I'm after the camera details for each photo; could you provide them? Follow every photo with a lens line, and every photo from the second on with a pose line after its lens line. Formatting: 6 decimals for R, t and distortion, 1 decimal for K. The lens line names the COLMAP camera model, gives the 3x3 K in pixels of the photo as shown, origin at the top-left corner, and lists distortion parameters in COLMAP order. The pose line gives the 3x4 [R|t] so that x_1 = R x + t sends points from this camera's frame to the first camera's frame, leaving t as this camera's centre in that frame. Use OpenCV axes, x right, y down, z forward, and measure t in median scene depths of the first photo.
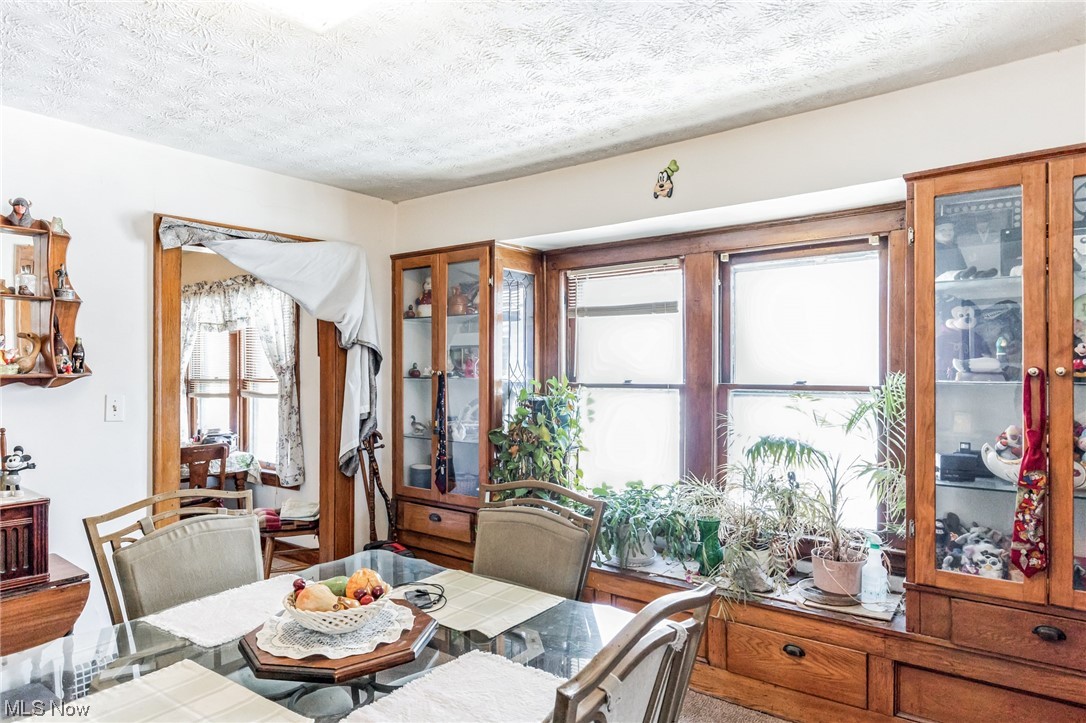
lens RADIAL K [[649.9, 0, 543.3], [0, 649.9, 364.8], [0, 0, 1]] dist [0.005793, -0.001236]
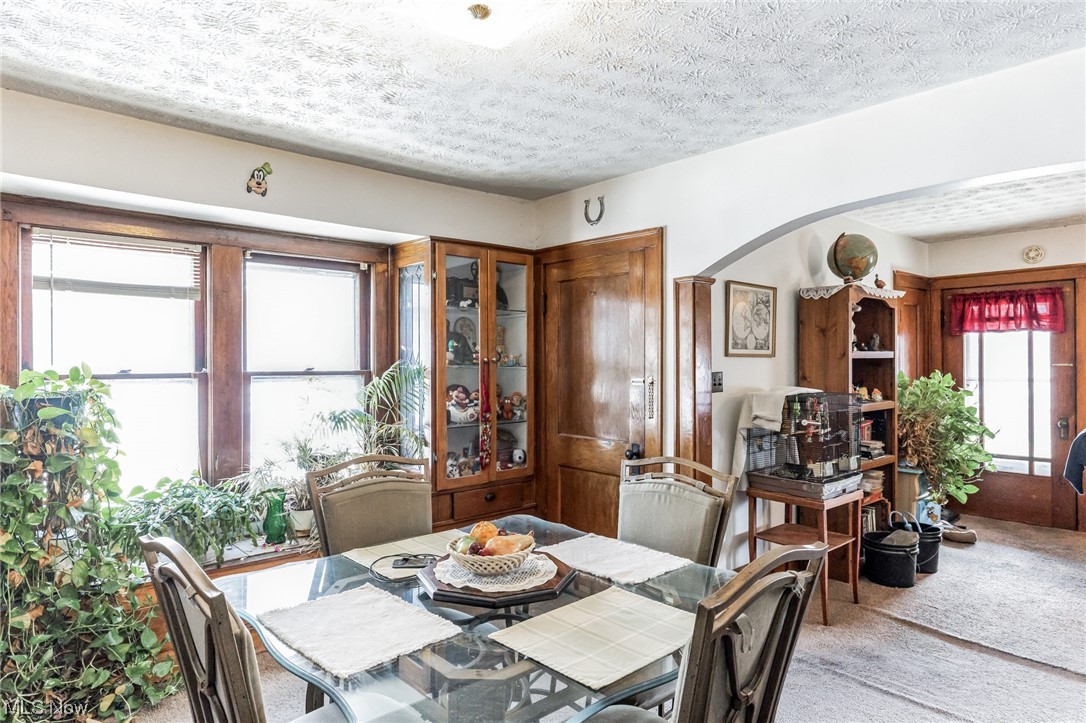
lens RADIAL K [[649.9, 0, 540.9], [0, 649.9, 358.9], [0, 0, 1]] dist [0.005793, -0.001236]
pose [[0.187771, 0.001652, 0.982211, -0.839268], [-0.008586, 0.999963, -0.000041, 0.004699], [-0.982175, -0.008425, 0.187779, 0.389690]]
